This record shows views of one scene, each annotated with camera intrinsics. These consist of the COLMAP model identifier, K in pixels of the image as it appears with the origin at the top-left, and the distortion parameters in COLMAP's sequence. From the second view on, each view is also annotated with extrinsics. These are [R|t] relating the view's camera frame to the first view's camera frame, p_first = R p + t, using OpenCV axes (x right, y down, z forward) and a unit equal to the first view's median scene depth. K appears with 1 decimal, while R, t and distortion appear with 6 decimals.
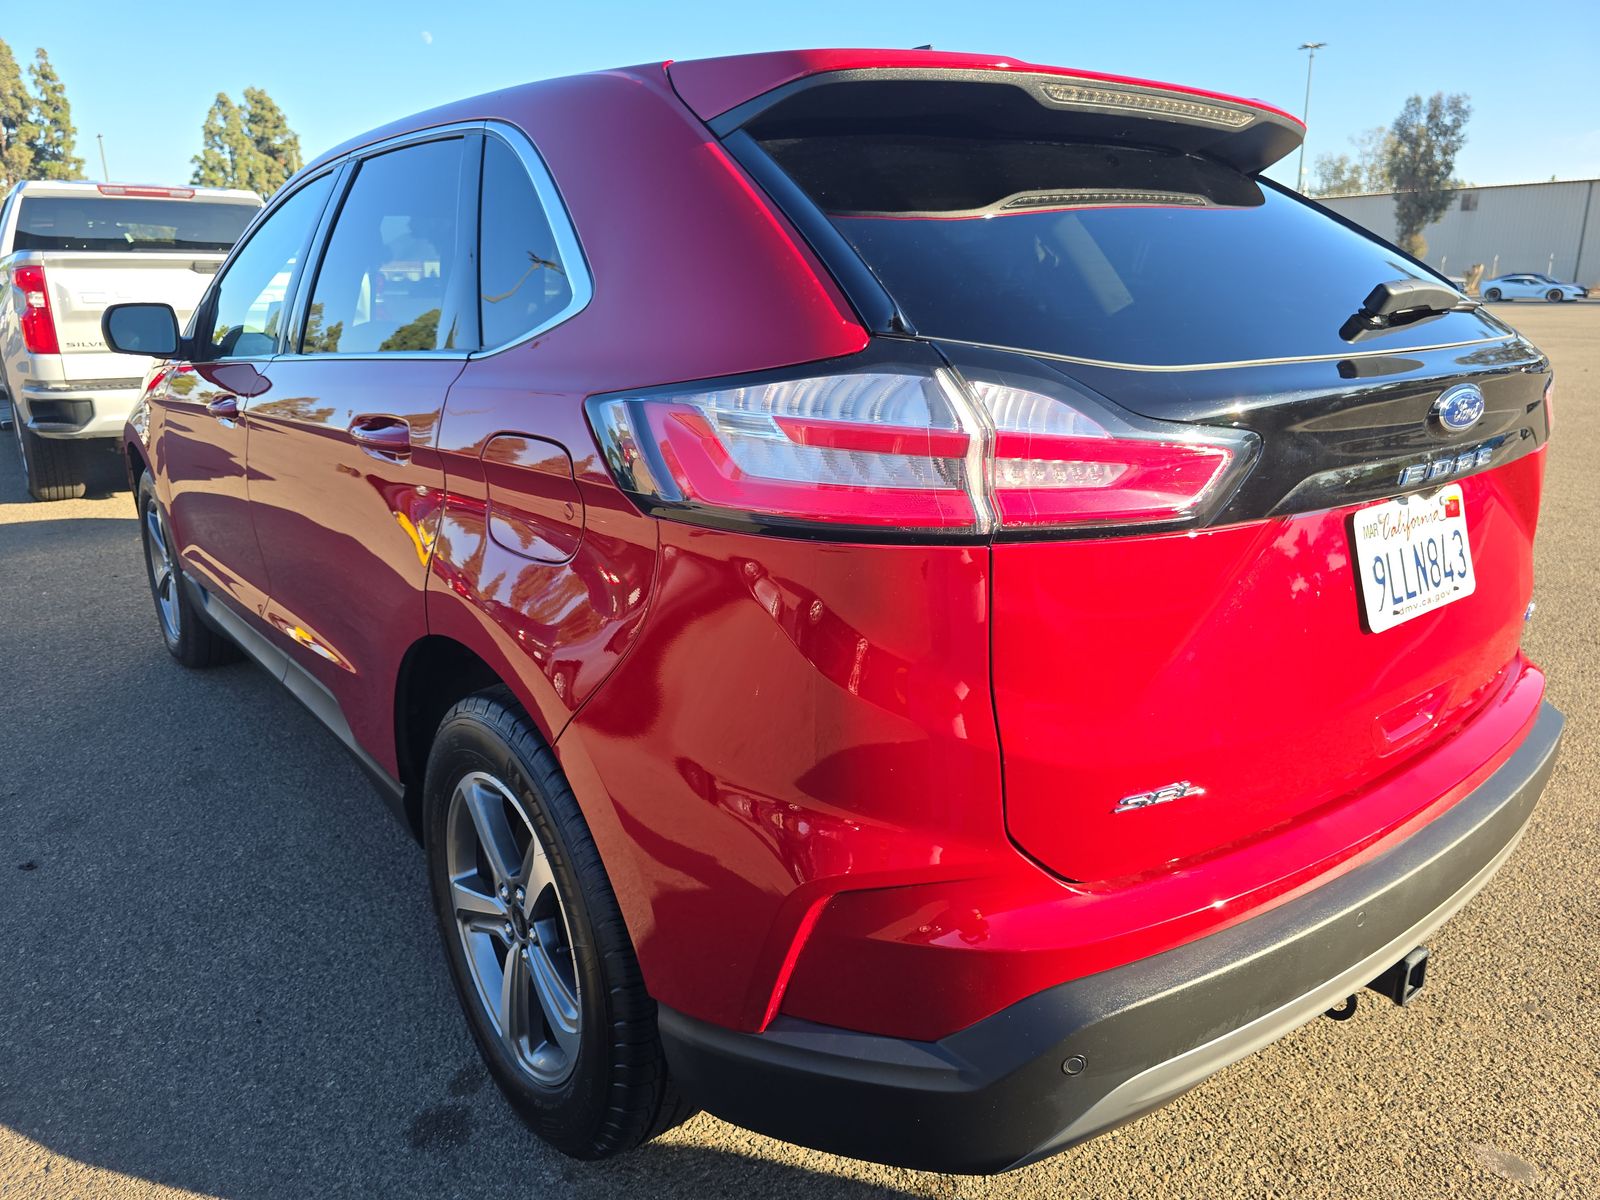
lens RADIAL K [[1083.4, 0, 799.2], [0, 1083.4, 591.0], [0, 0, 1]] dist [0.039241, -0.040470]
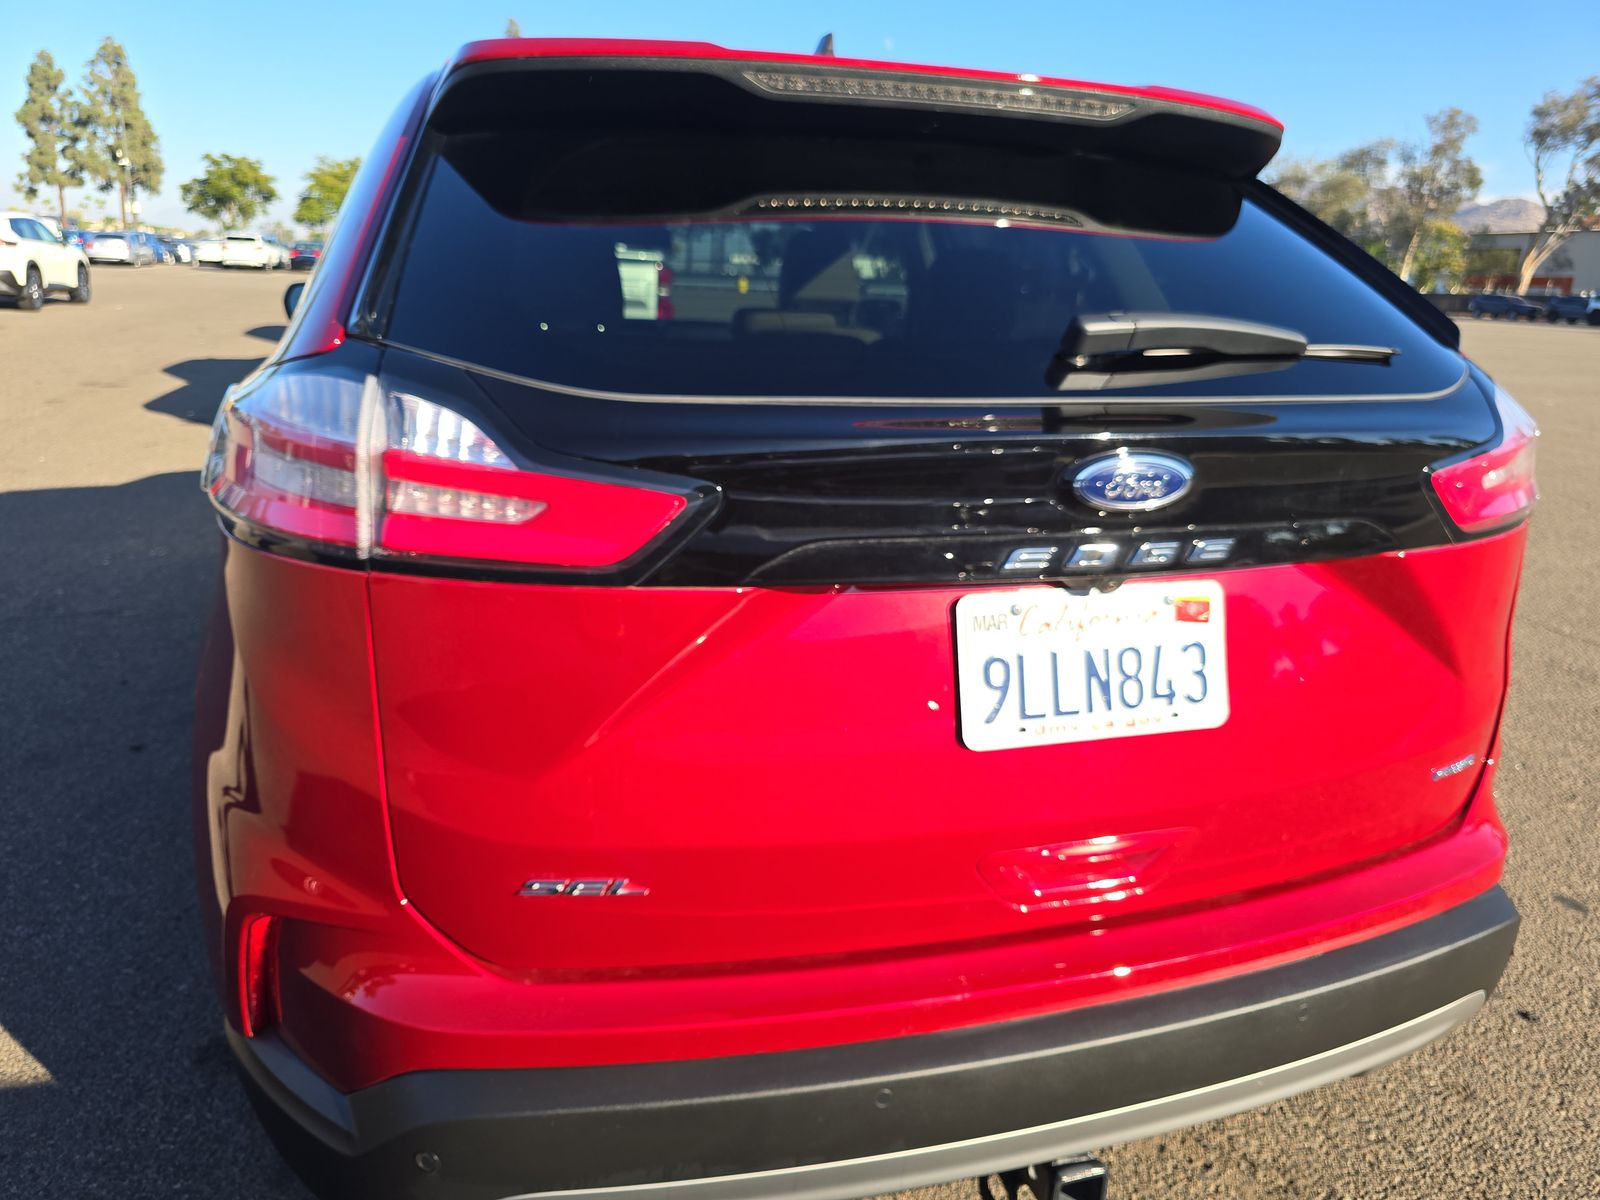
lens RADIAL K [[1083.4, 0, 799.2], [0, 1083.4, 591.0], [0, 0, 1]] dist [0.039241, -0.040470]
pose [[0.933369, 0.134894, -0.332605, 0.643397], [-0.136059, 0.990501, 0.019902, -0.073824], [0.332130, 0.026678, 0.942856, 0.203298]]
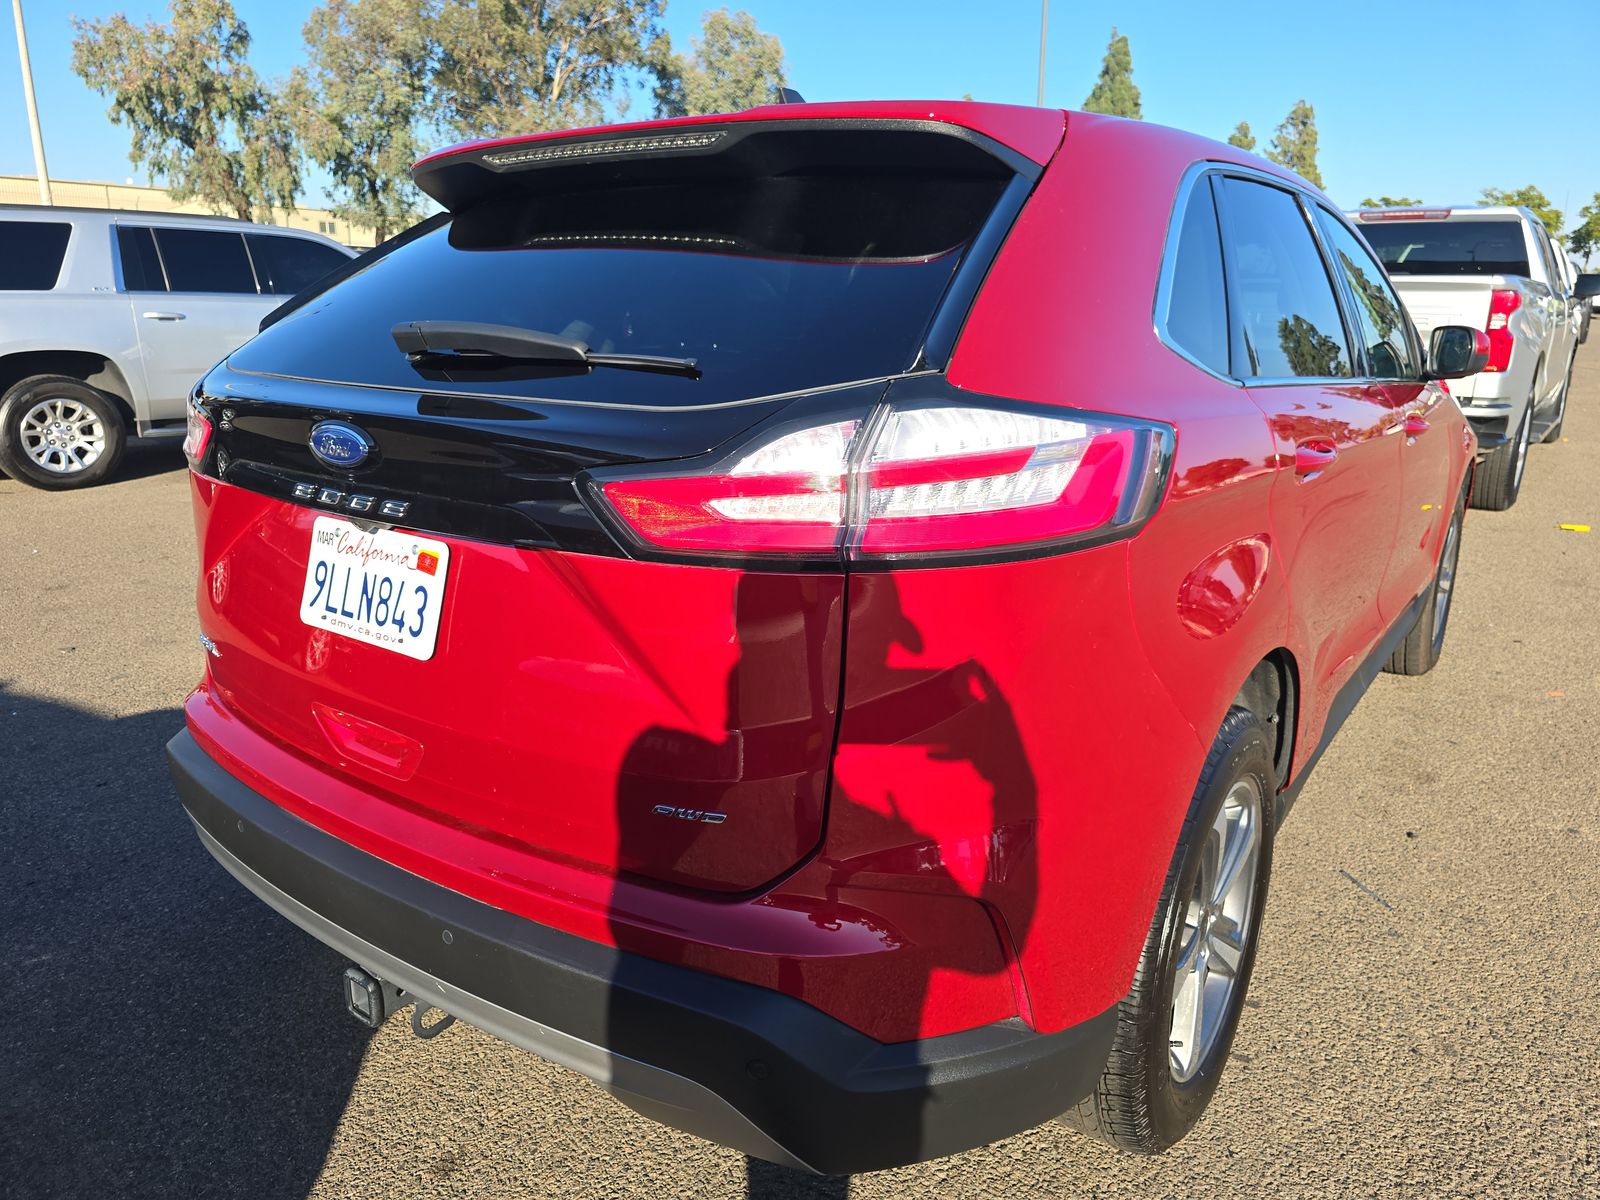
lens RADIAL K [[1083.4, 0, 799.2], [0, 1083.4, 591.0], [0, 0, 1]] dist [0.039241, -0.040470]
pose [[0.262068, 0.258535, -0.929774, 1.699543], [-0.271120, 0.944369, 0.186175, -0.343263], [0.926183, 0.203289, 0.317583, 1.091653]]
